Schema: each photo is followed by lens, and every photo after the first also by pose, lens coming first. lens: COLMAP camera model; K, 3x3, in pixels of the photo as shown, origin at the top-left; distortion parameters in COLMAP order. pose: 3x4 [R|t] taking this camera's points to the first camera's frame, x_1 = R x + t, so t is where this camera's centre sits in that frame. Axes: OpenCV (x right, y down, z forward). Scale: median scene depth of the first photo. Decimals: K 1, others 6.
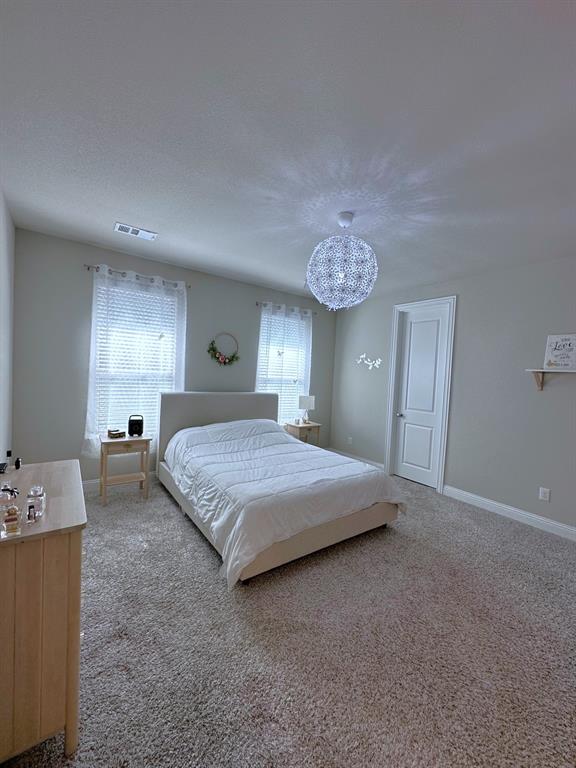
lens RADIAL K [[306.0, 0, 288.7], [0, 306.0, 384.2], [0, 0, 1]] dist [-0.004225, 0.000438]
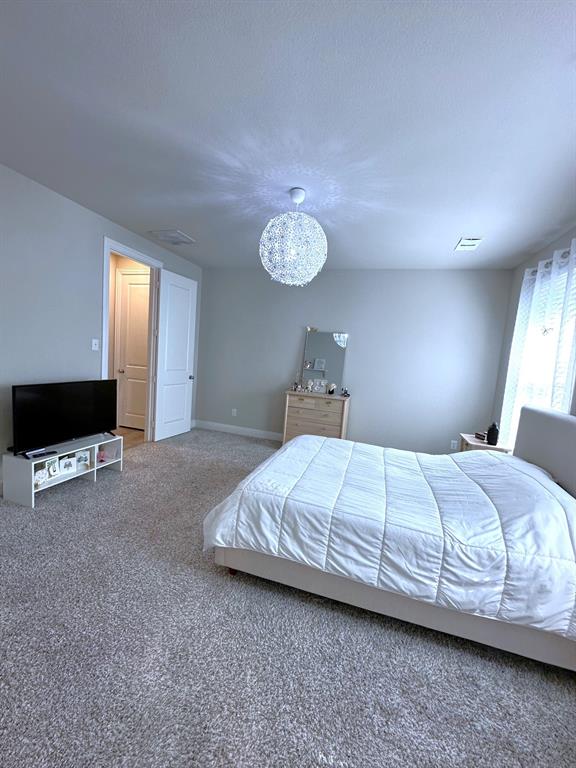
lens RADIAL K [[306.0, 0, 288.1], [0, 306.0, 385.9], [0, 0, 1]] dist [-0.004225, 0.000438]
pose [[-0.785974, -0.062924, -0.615049, 0.854828], [-0.149119, 0.984732, 0.089814, 0.001950], [0.600007, 0.162307, -0.783357, 2.018050]]
